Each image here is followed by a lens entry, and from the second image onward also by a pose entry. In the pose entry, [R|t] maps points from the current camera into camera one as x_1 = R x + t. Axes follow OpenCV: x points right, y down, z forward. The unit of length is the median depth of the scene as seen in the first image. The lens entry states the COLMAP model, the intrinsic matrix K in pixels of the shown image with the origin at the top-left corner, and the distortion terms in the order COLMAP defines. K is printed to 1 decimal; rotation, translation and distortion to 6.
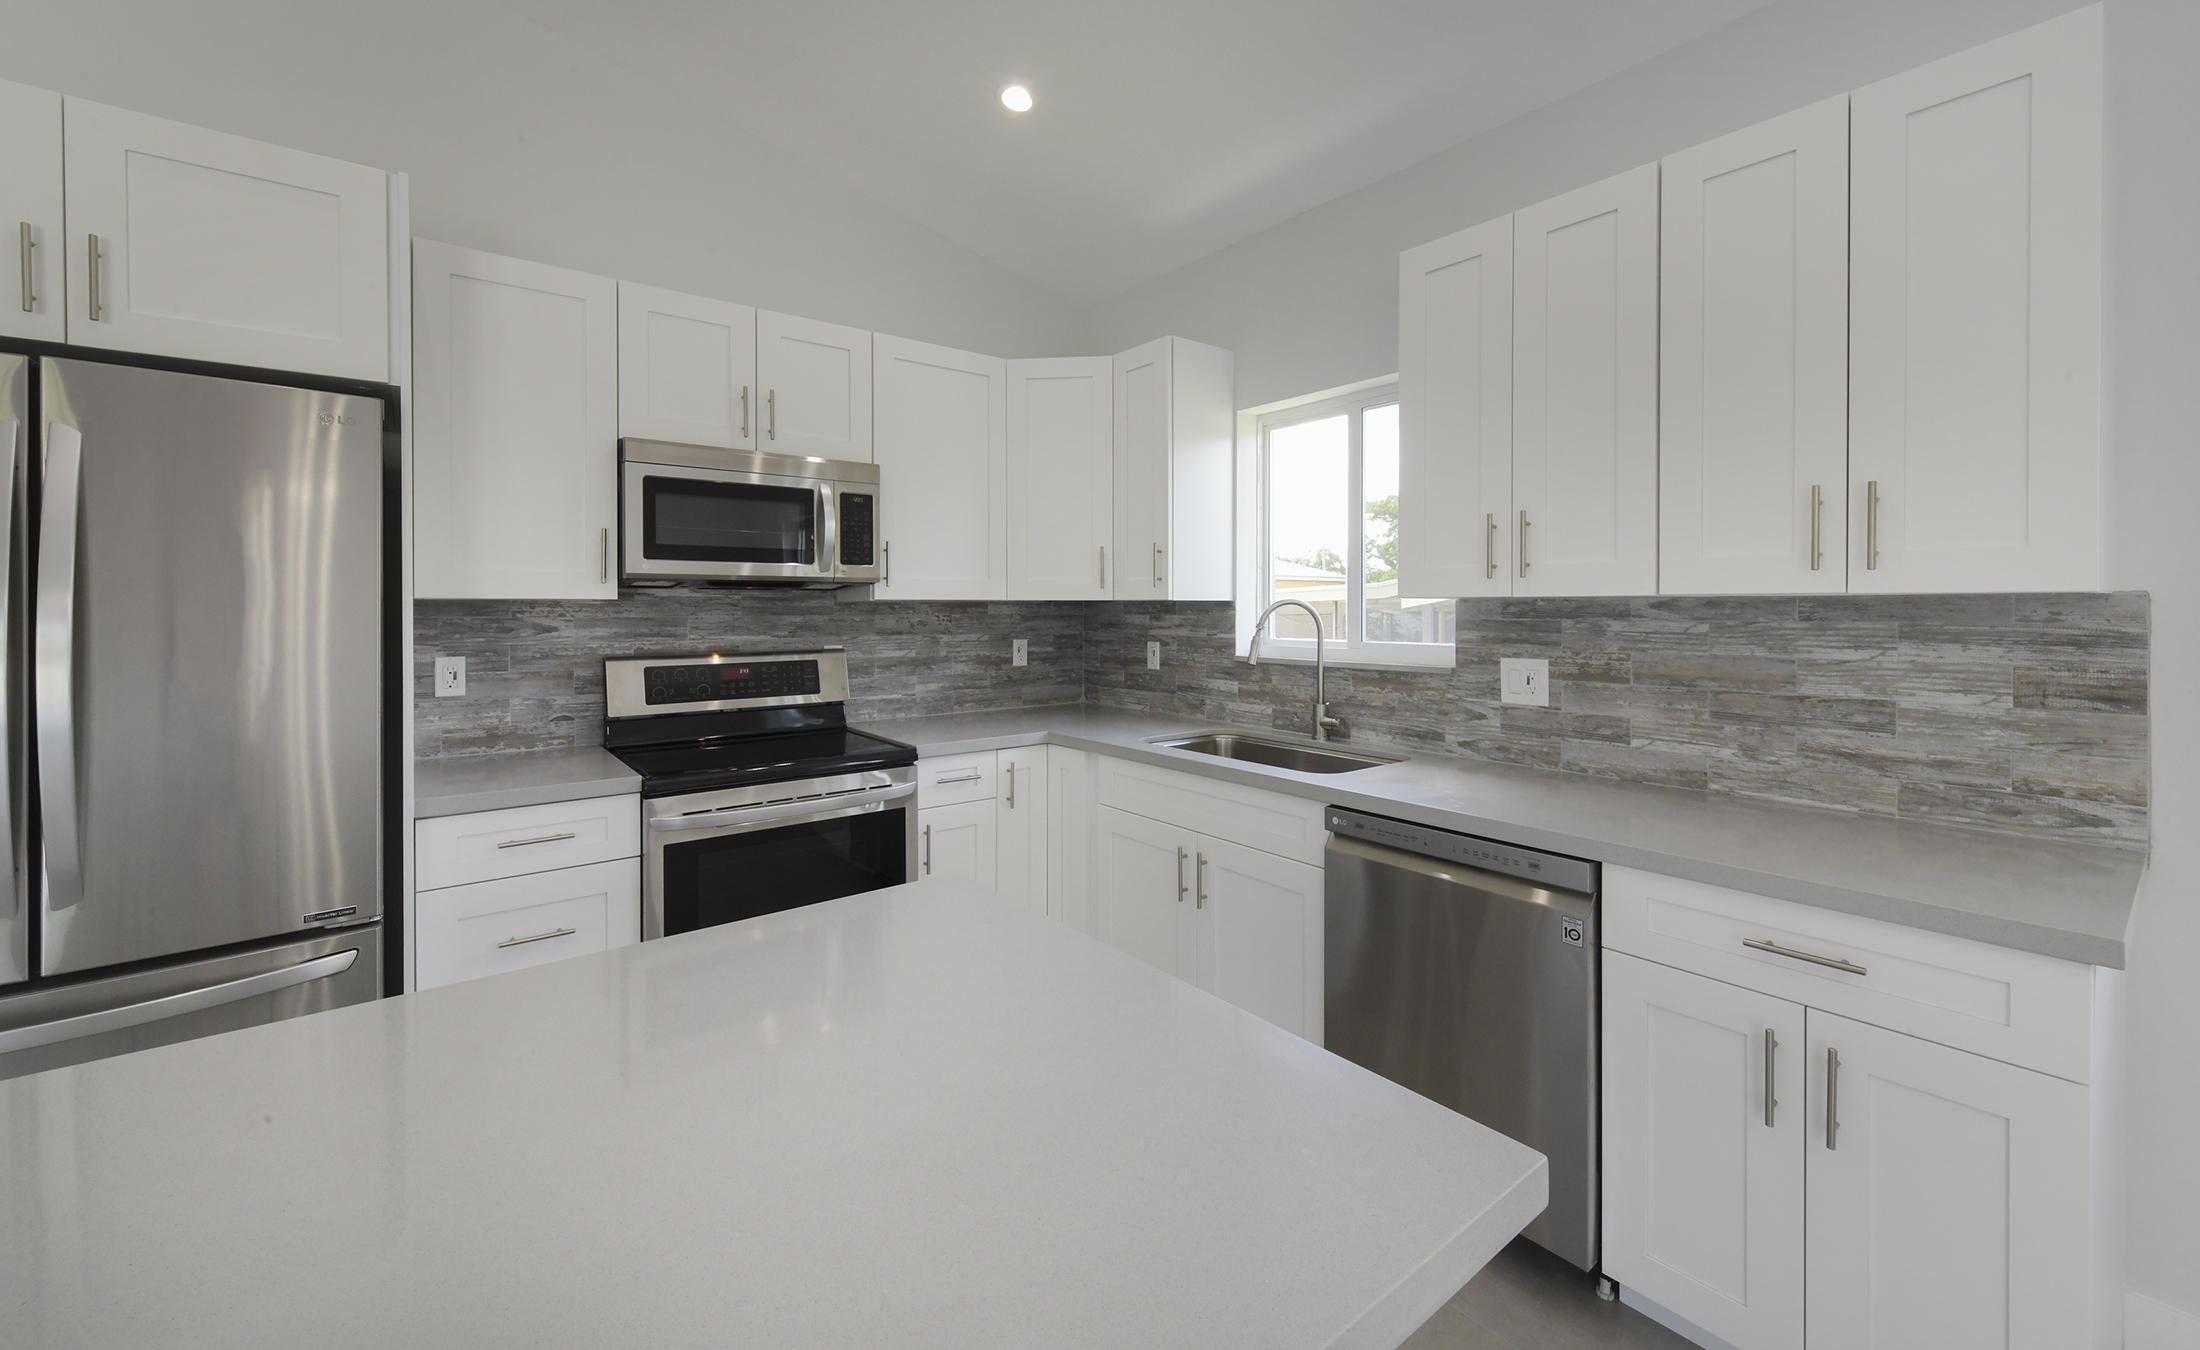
lens RADIAL K [[853.5, 0, 1129.3], [0, 853.5, 612.2], [0, 0, 1]] dist [-0.003907, -0.000589]
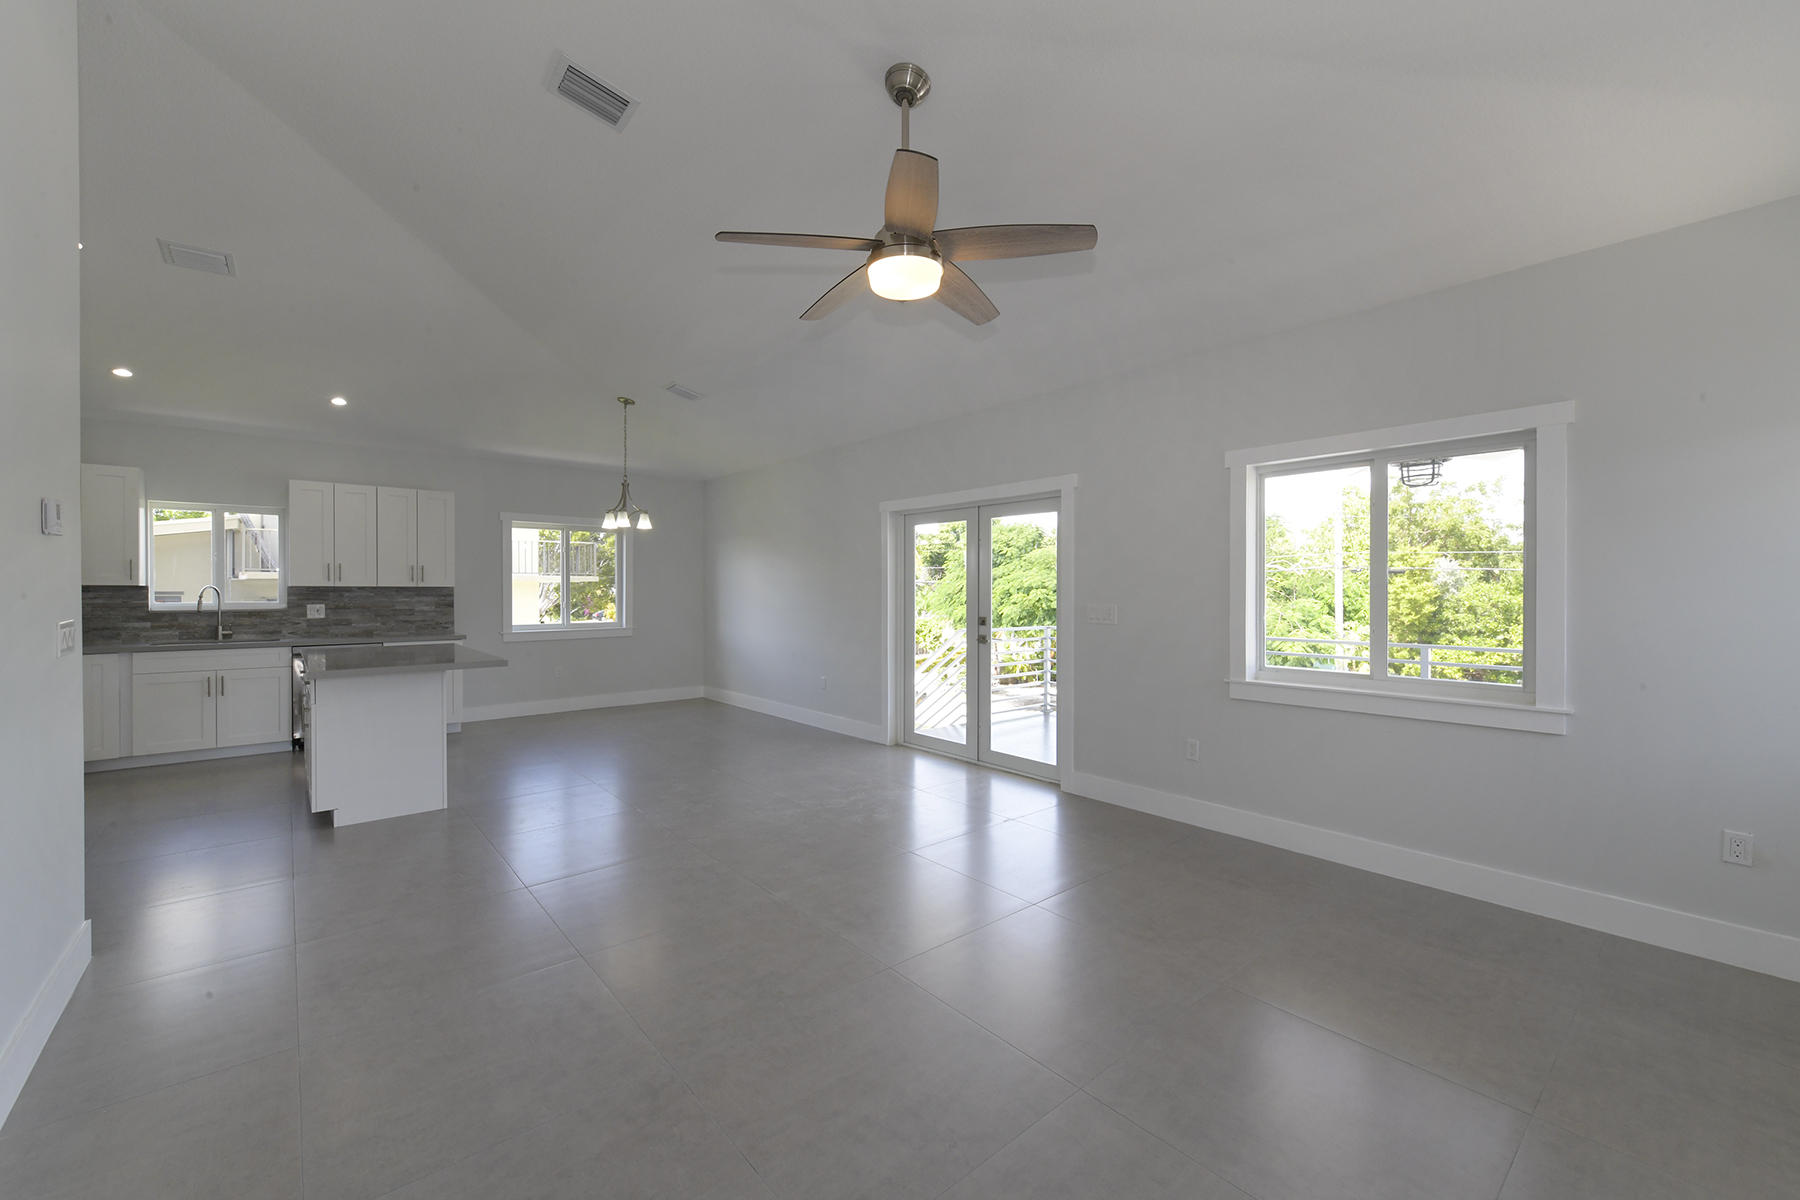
lens RADIAL K [[727.2, 0, 902.6], [0, 727.2, 594.9], [0, 0, 1]] dist [-0.003434, -0.000408]
pose [[-0.032046, -0.006327, 0.999466, -2.153791], [0.005648, 0.999963, 0.006512, 0.010472], [-0.999470, 0.005853, -0.032009, -1.062809]]
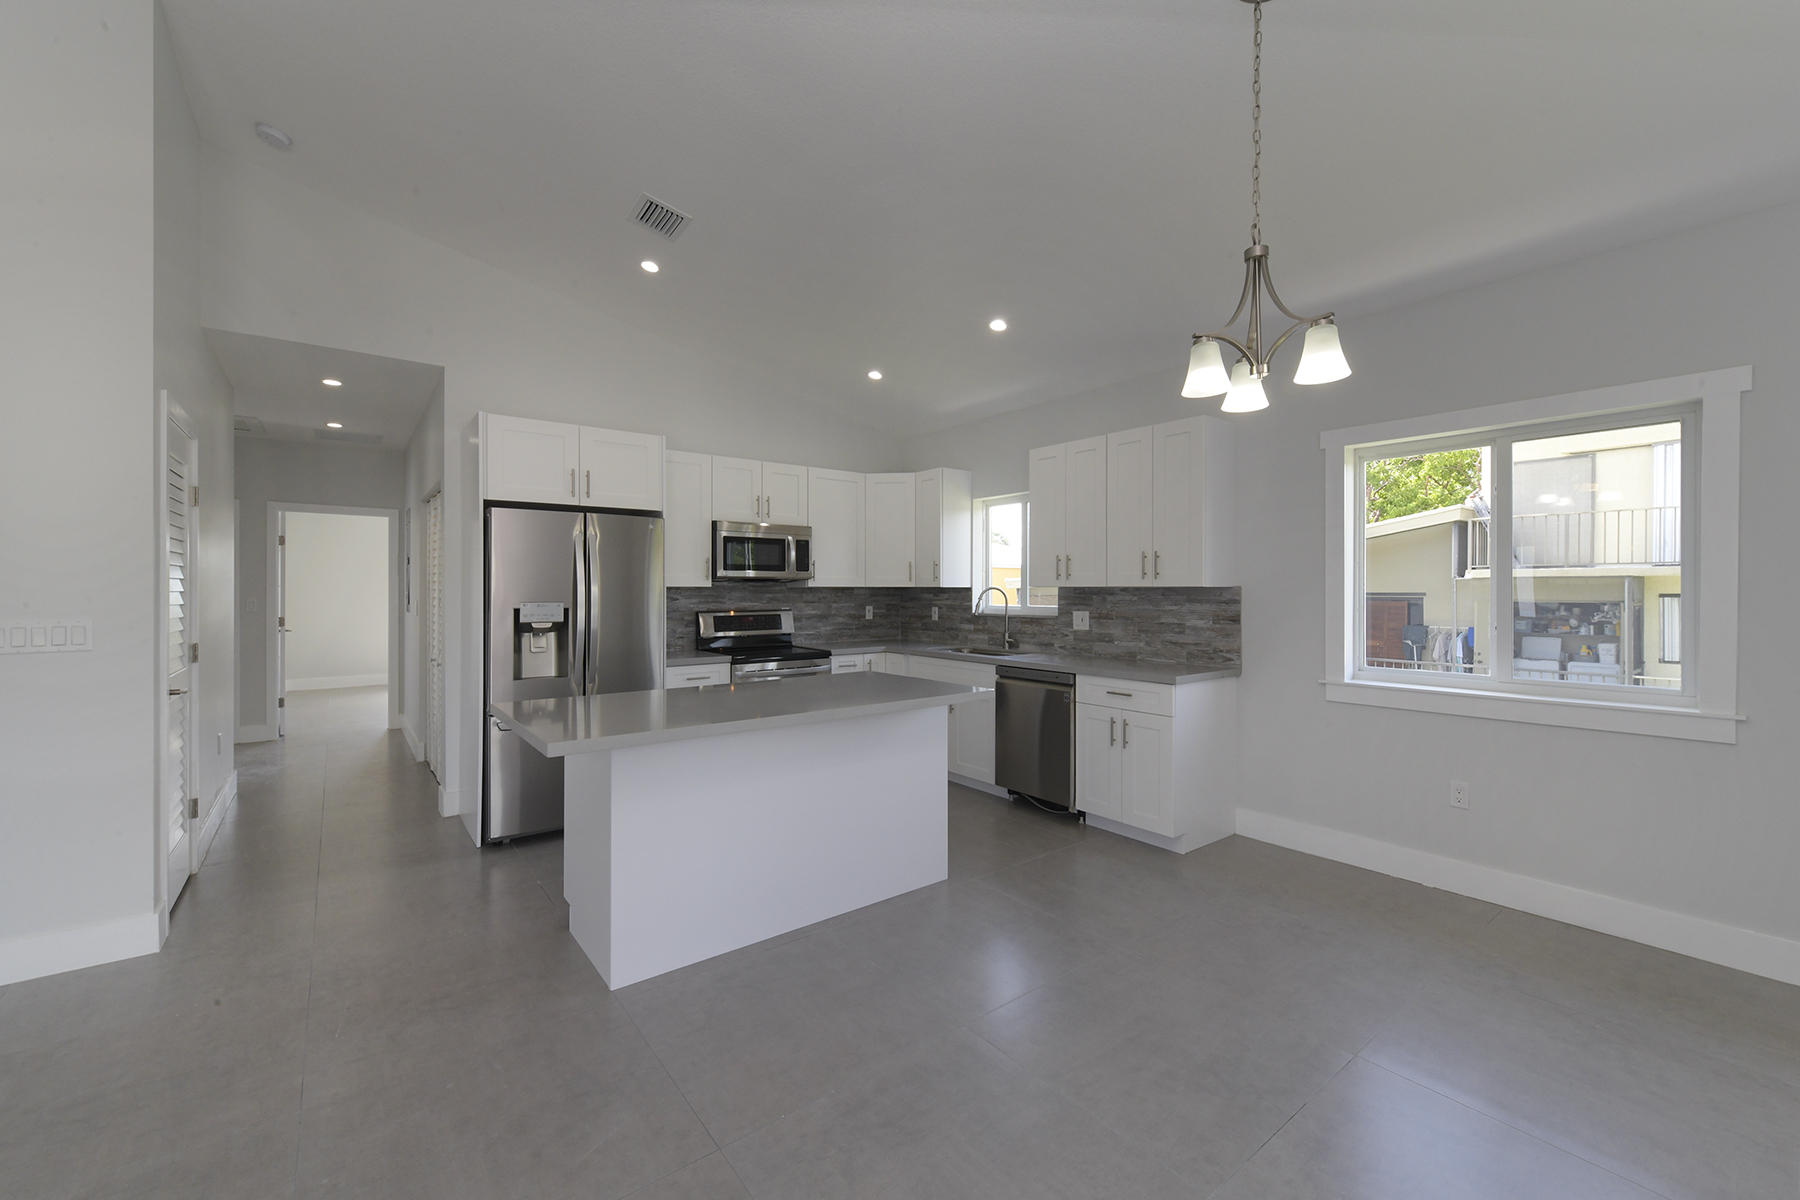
lens RADIAL K [[727.2, 0, 909.1], [0, 727.2, 594.5], [0, 0, 1]] dist [-0.003434, -0.000408]
pose [[0.999650, 0.001396, -0.026407, 0.015863], [-0.001351, 0.999998, 0.001714, 0.002435], [0.026410, -0.001677, 0.999650, -0.992697]]
